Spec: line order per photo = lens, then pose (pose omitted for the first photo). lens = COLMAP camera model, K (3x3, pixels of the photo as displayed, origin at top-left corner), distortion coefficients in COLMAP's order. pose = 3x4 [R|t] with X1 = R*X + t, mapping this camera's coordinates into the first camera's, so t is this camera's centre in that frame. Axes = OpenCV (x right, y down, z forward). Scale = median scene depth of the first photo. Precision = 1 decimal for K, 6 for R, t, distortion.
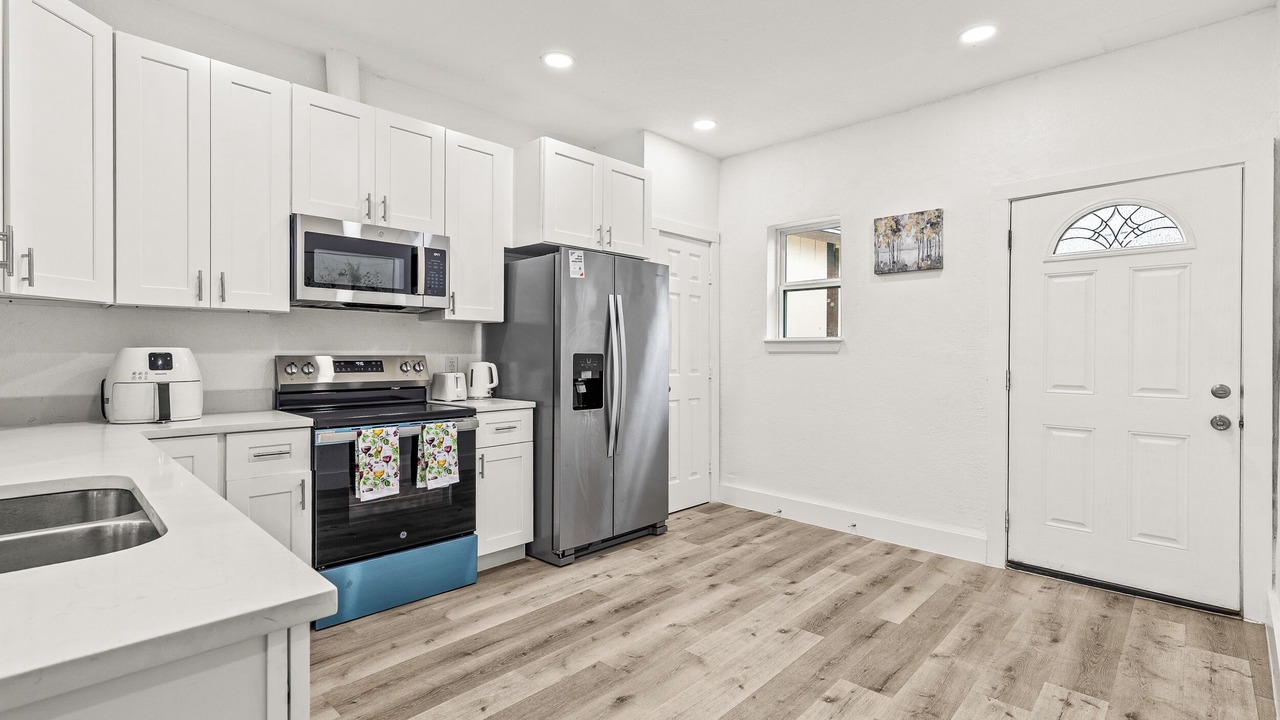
lens RADIAL K [[579.7, 0, 641.8], [0, 579.7, 355.6], [0, 0, 1]] dist [0.008947, -0.000839]
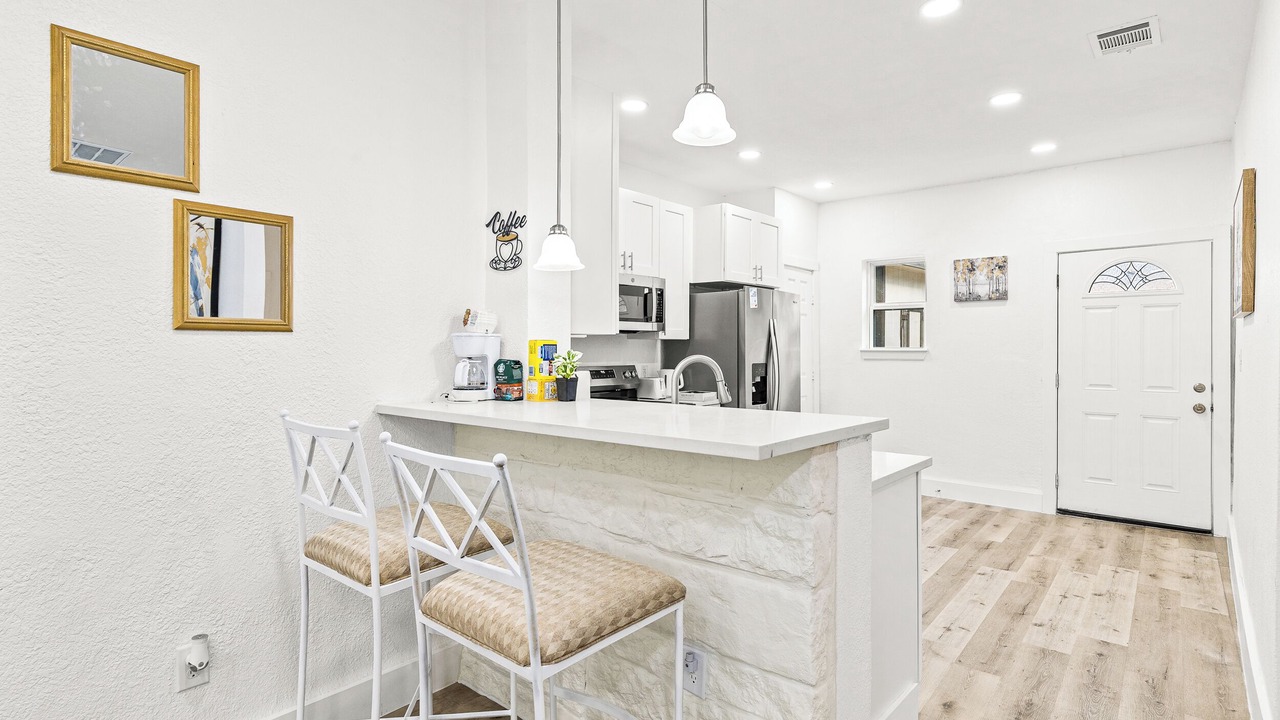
lens RADIAL K [[627.9, 0, 640.5], [0, 627.9, 348.9], [0, 0, 1]] dist [0.001011, 0.000779]
pose [[0.998356, -0.003715, 0.057198, -0.513130], [0.003845, 0.999990, -0.002163, -0.039374], [-0.057190, 0.002379, 0.998361, -0.509969]]
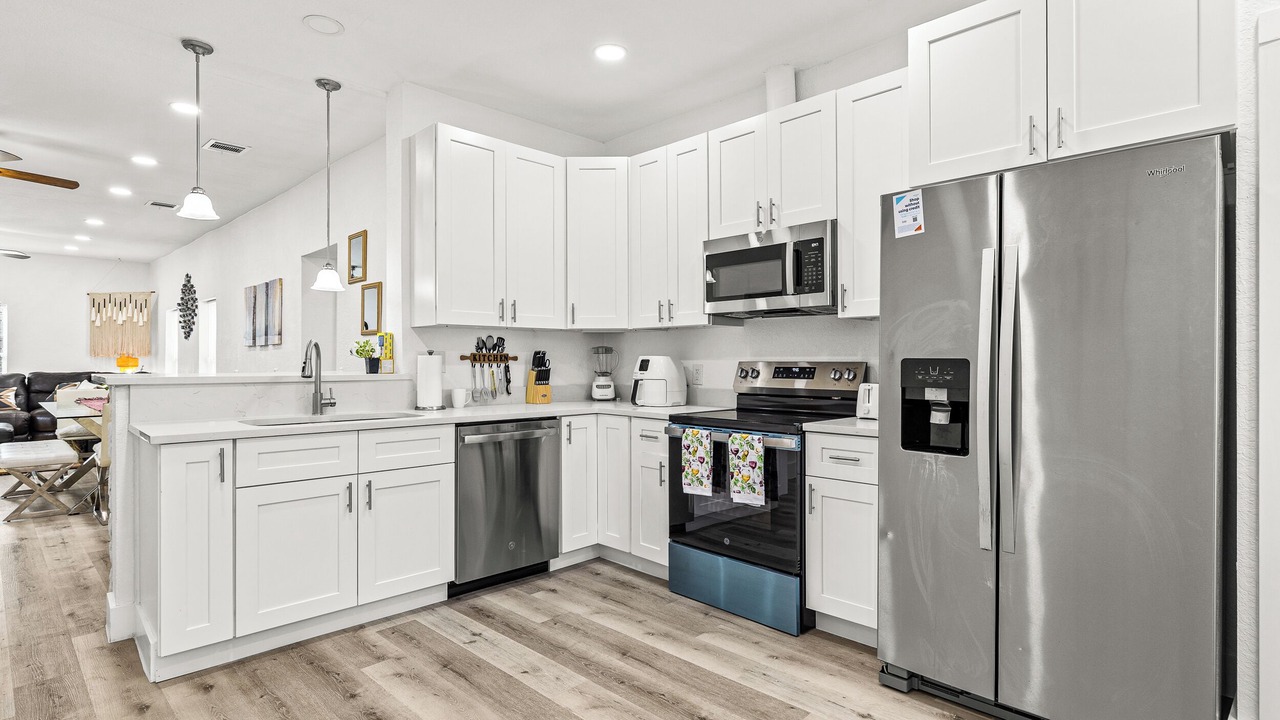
lens RADIAL K [[644.2, 0, 673.7], [0, 644.2, 358.6], [0, 0, 1]] dist [-0.001111, -0.006353]
pose [[0.005365, -0.006173, -0.999967, 0.637434], [-0.002397, 0.999978, -0.006186, 0.002046], [0.999983, 0.002431, 0.005350, 0.827018]]
